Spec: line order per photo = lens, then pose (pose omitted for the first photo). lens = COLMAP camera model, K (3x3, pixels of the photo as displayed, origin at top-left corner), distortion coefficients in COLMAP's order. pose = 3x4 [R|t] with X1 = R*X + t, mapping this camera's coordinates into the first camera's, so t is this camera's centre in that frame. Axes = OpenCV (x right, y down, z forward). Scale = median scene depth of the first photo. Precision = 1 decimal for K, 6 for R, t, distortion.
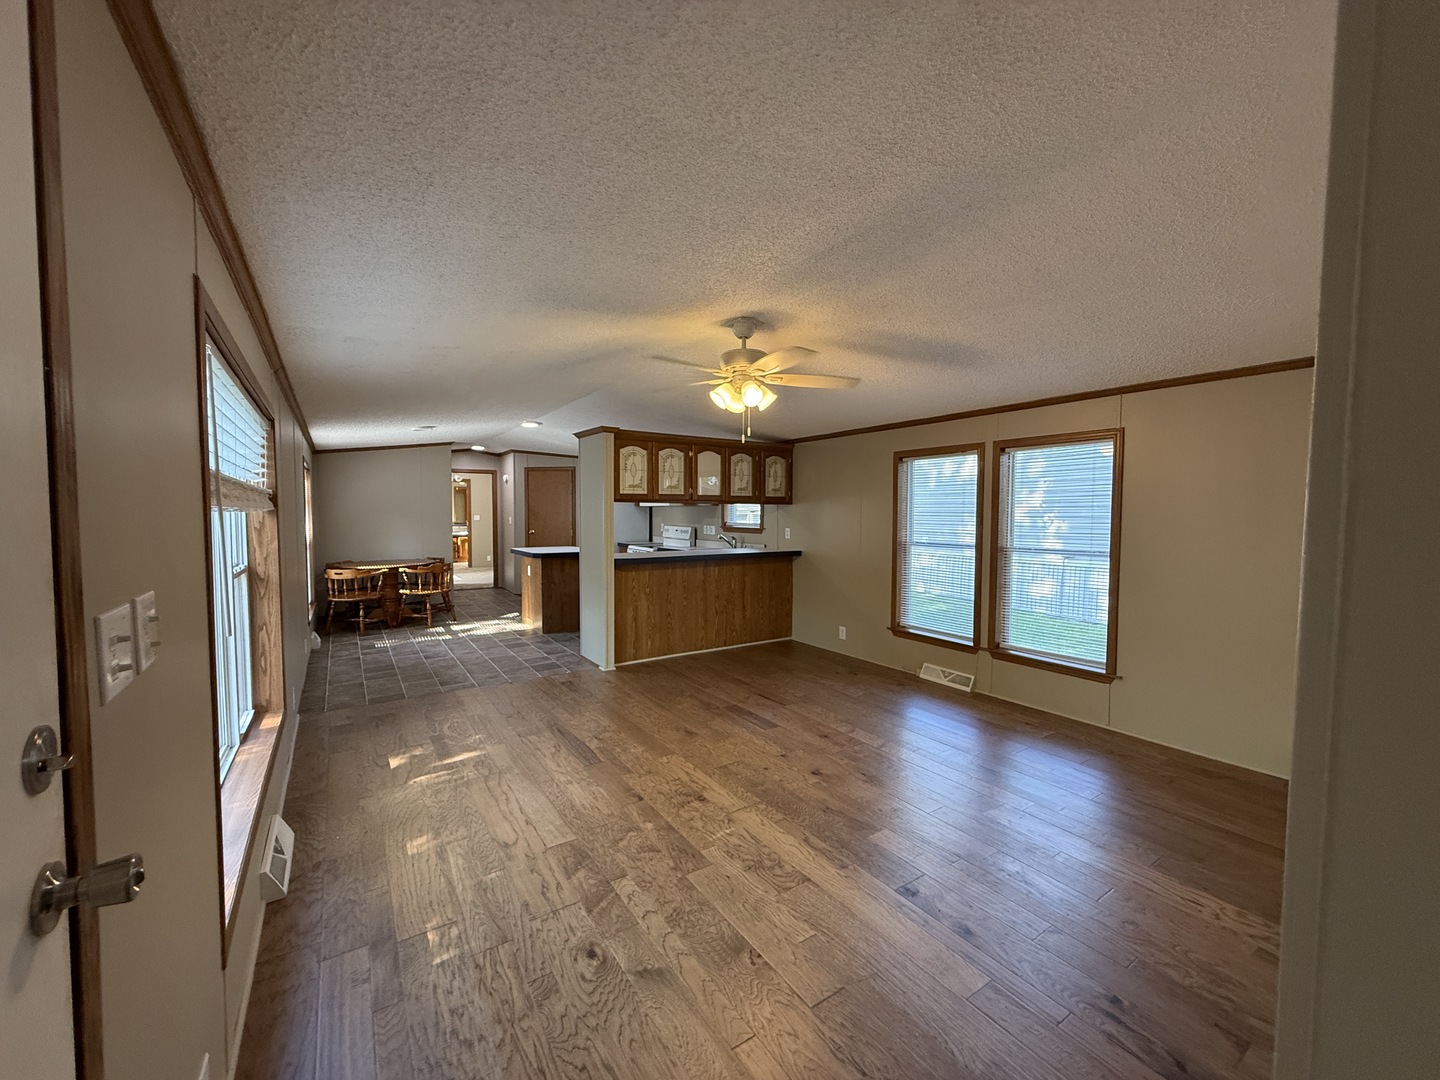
lens RADIAL K [[570.7, 0, 723.7], [0, 570.7, 540.5], [0, 0, 1]] dist [-0.001874, -0.000638]
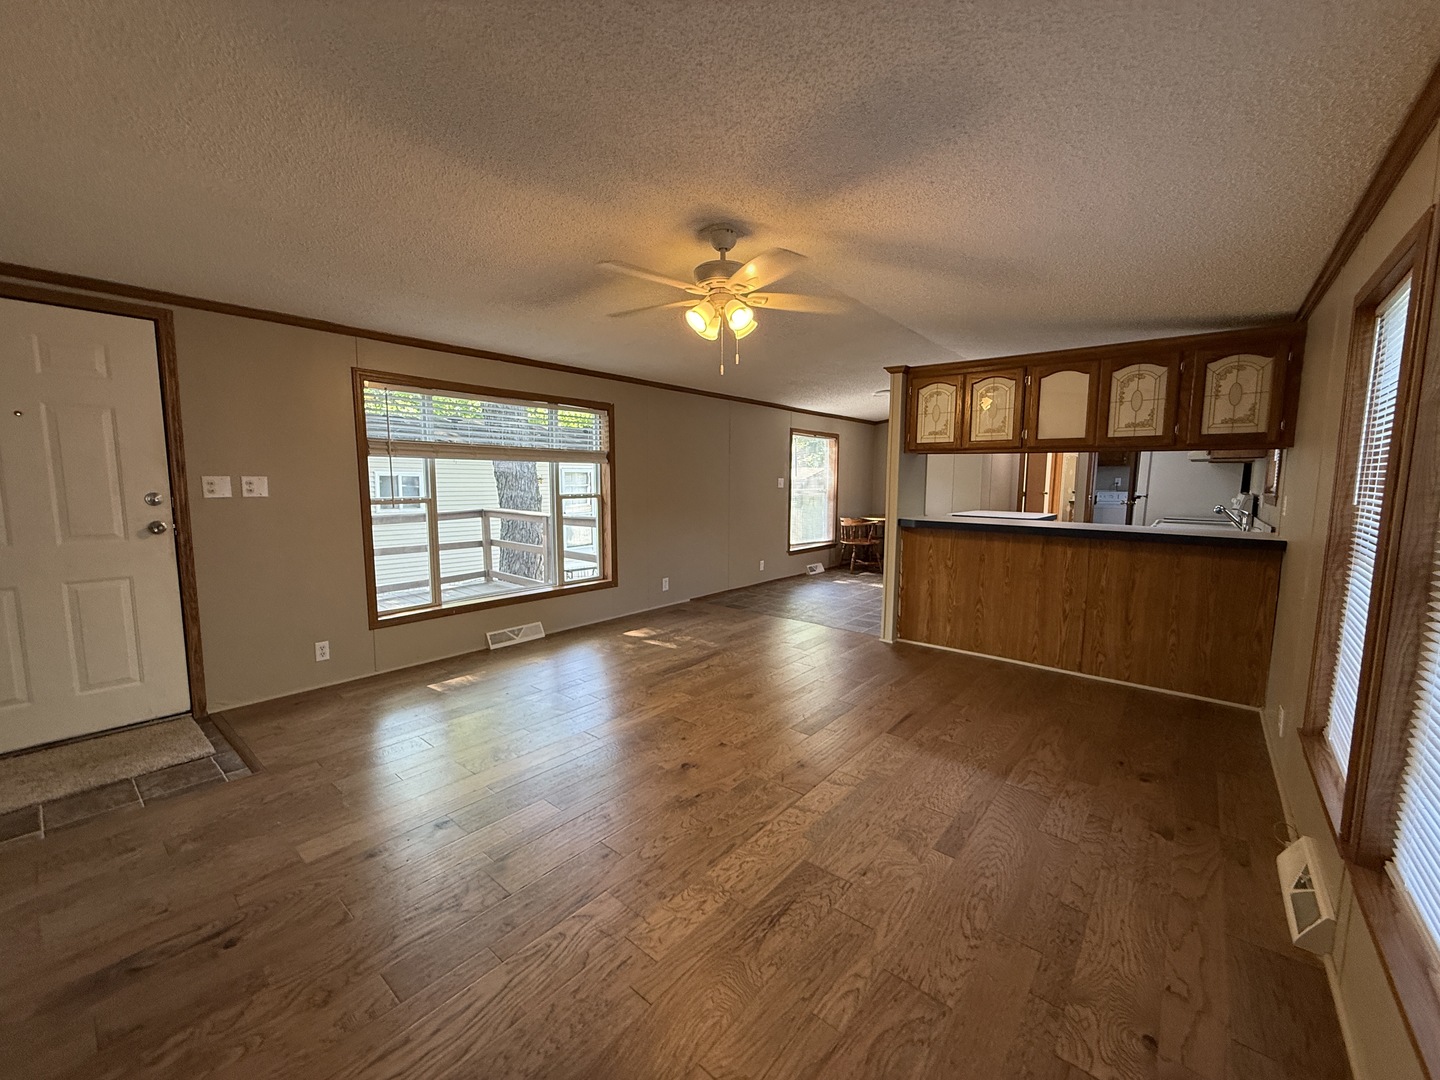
lens RADIAL K [[570.7, 0, 718.7], [0, 570.7, 535.9], [0, 0, 1]] dist [-0.001874, -0.000638]
pose [[0.280217, 0.094721, -0.955252, 0.547198], [-0.052425, 0.995145, 0.083298, -0.000978], [0.958504, 0.026737, 0.283822, 0.462282]]
